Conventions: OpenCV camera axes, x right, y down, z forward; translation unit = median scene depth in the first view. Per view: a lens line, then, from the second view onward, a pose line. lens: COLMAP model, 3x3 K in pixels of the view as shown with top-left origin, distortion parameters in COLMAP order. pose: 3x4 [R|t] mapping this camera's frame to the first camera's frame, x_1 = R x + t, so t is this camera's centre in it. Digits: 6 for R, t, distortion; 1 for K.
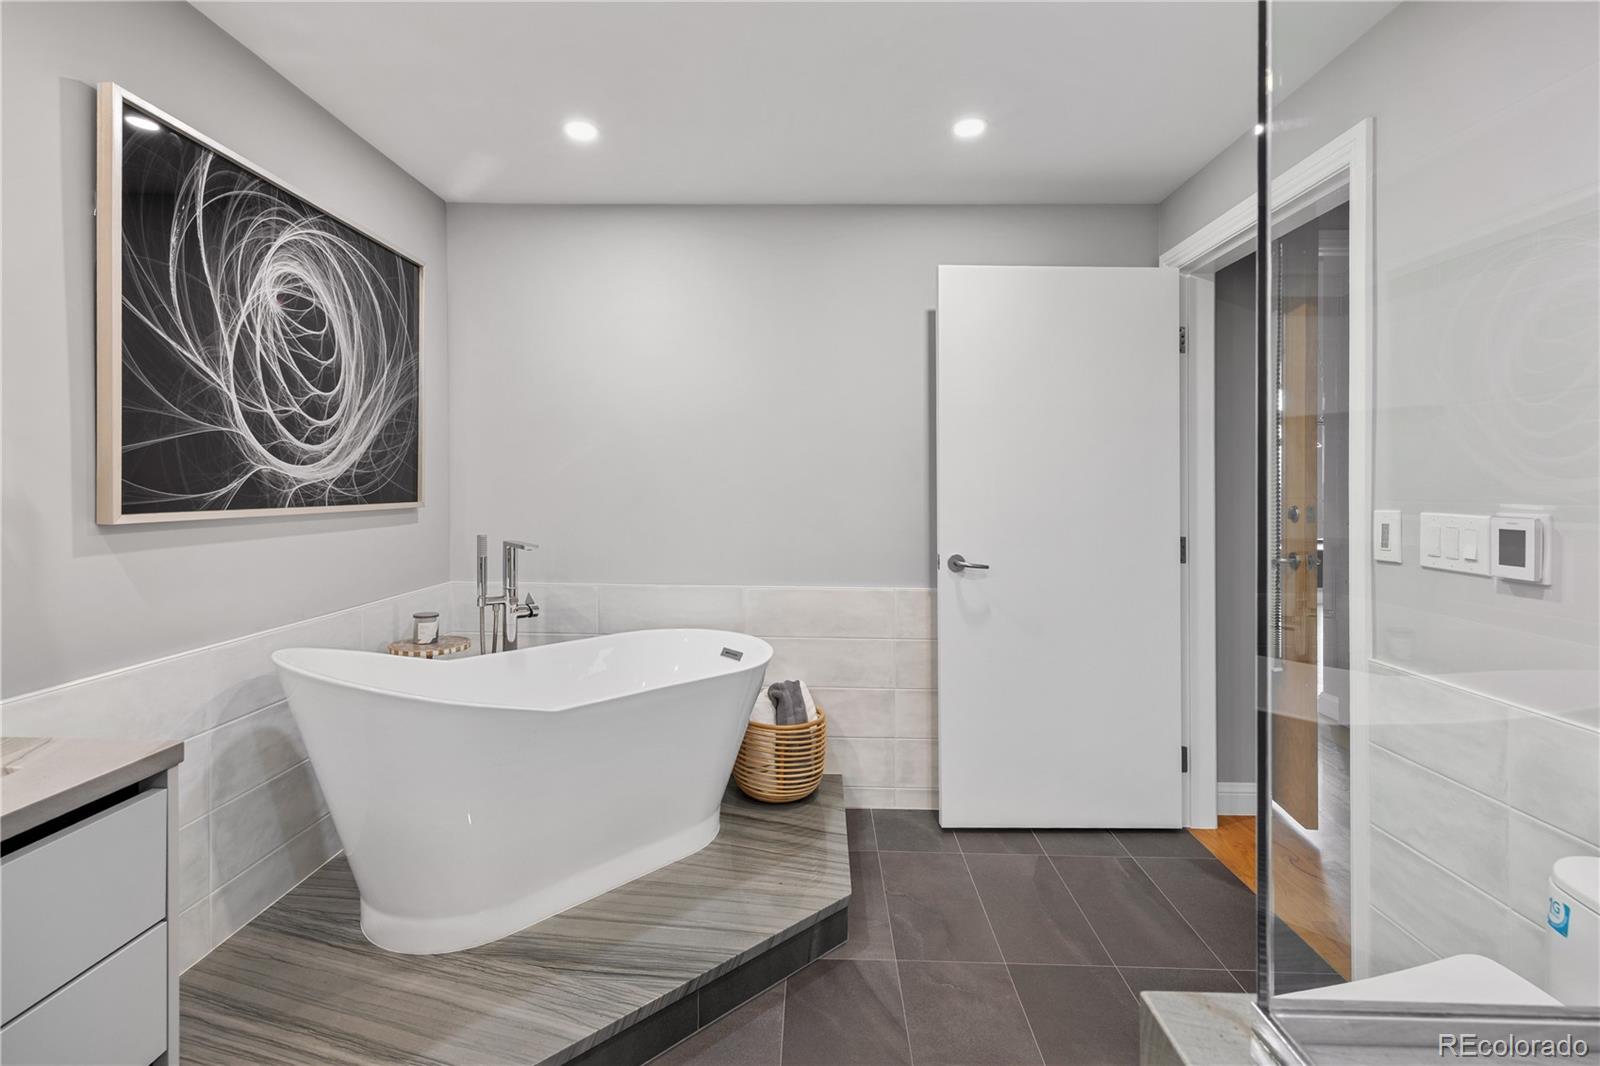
lens RADIAL K [[714.7, 0, 805.5], [0, 714.7, 489.0], [0, 0, 1]] dist [0.001623, -0.000186]
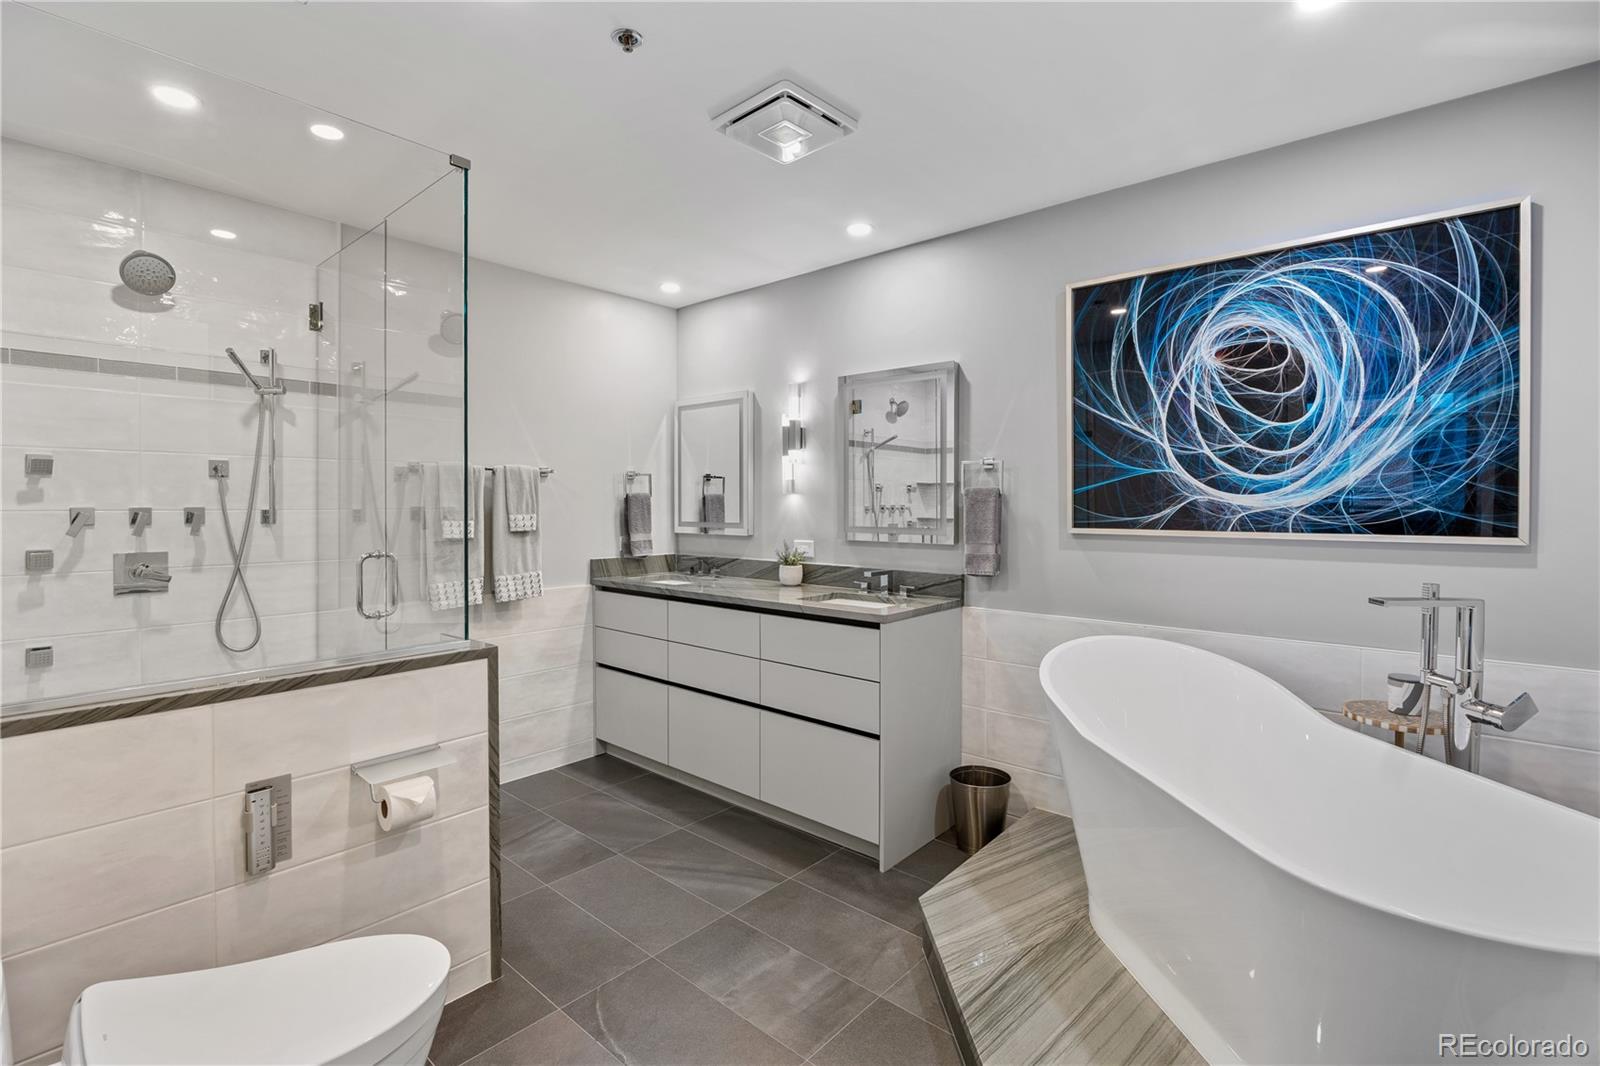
lens RADIAL K [[714.7, 0, 792.4], [0, 714.7, 525.4], [0, 0, 1]] dist [0.001623, -0.000186]
pose [[-0.641443, 0.013954, -0.767044, 0.629977], [-0.009798, 0.999604, 0.026378, -0.007504], [0.767108, 0.024435, -0.641052, 1.221513]]
